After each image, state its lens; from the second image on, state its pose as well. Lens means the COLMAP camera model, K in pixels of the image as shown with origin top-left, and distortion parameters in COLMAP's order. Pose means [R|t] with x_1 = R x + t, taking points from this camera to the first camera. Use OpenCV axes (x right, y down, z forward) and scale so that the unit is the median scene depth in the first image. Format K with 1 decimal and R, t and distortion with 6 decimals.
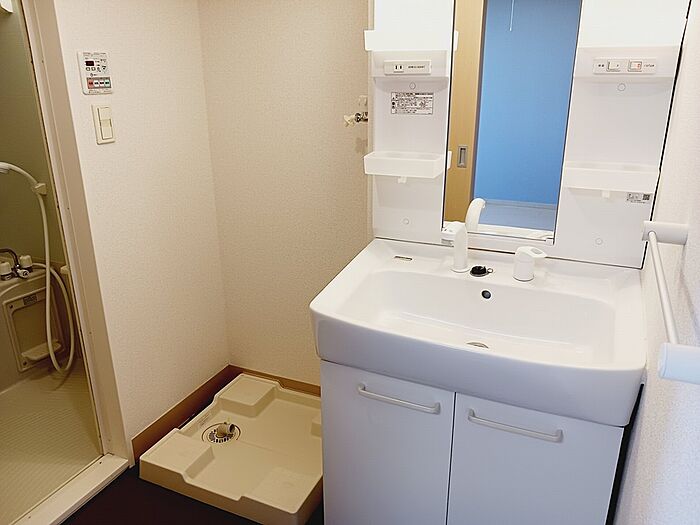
lens RADIAL K [[554.7, 0, 350.0], [0, 554.7, 262.5], [0, 0, 1]] dist [0.087701, -0.133335]
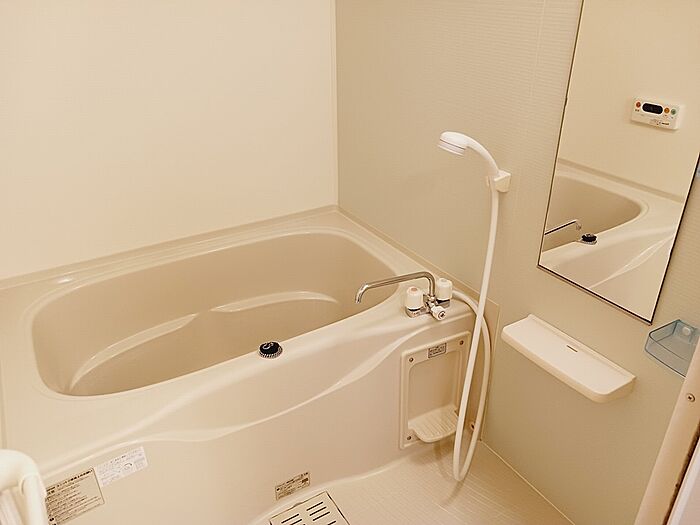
lens RADIAL K [[554.7, 0, 350.0], [0, 554.7, 262.5], [0, 0, 1]] dist [0.087701, -0.133335]
pose [[0.819872, 0.266592, -0.506693, -0.366292], [-0.184634, 0.960810, 0.206770, -0.139213], [0.541959, -0.075972, 0.836964, 0.443865]]
